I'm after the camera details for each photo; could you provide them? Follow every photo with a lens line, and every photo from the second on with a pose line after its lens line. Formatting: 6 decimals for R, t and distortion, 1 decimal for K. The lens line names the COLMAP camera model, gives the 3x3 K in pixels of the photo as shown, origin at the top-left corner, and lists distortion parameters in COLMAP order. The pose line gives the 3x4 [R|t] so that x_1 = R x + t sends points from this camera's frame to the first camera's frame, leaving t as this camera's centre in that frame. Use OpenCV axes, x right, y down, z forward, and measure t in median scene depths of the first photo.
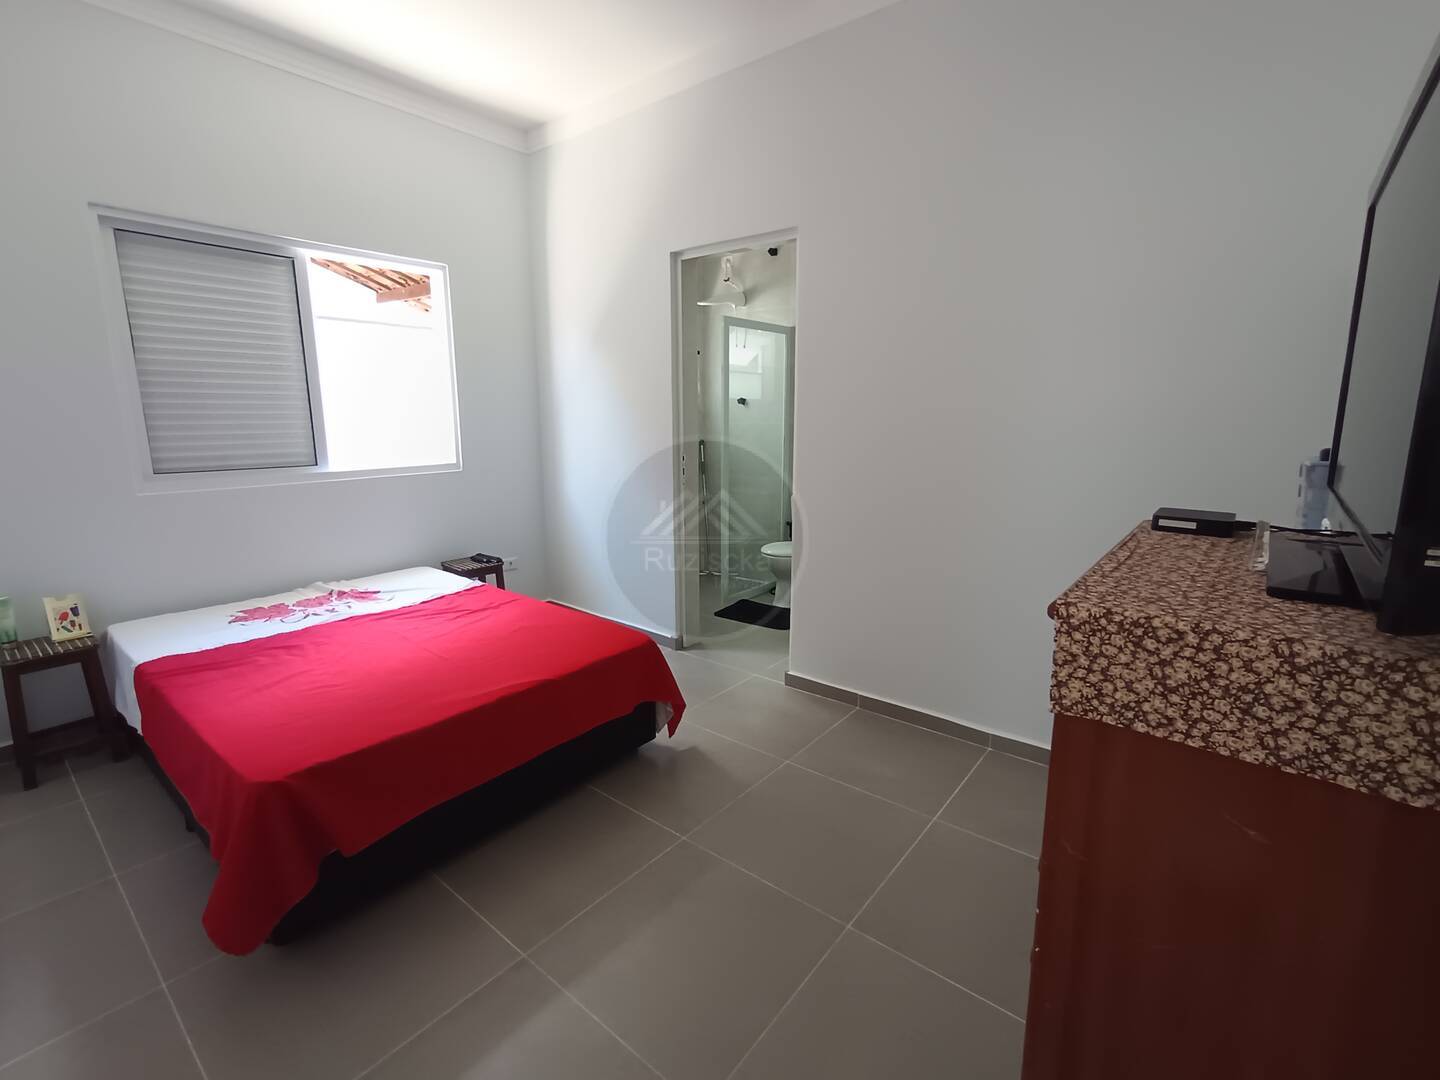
lens RADIAL K [[656.8, 0, 723.4], [0, 656.8, 535.3], [0, 0, 1]] dist [-0.018701, 0.012877]
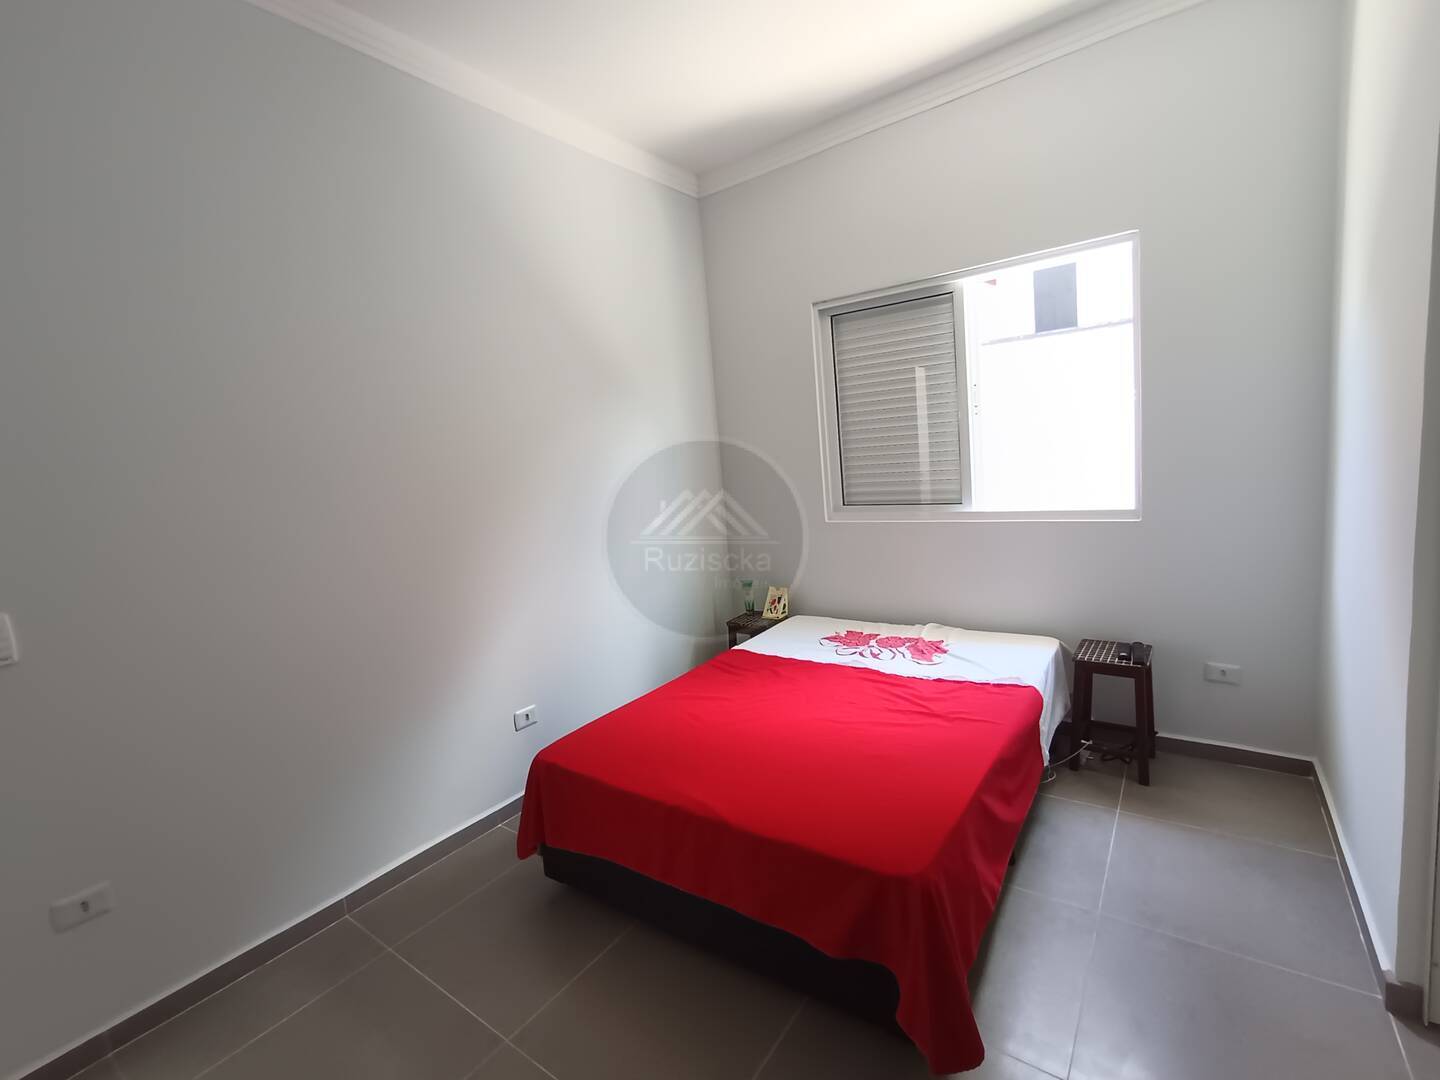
lens RADIAL K [[656.8, 0, 723.0], [0, 656.8, 532.4], [0, 0, 1]] dist [-0.018701, 0.012877]
pose [[0.067315, 0.121169, -0.990347, 0.359815], [-0.103624, 0.988079, 0.113848, -0.164089], [0.992336, 0.094960, 0.079069, 0.688257]]
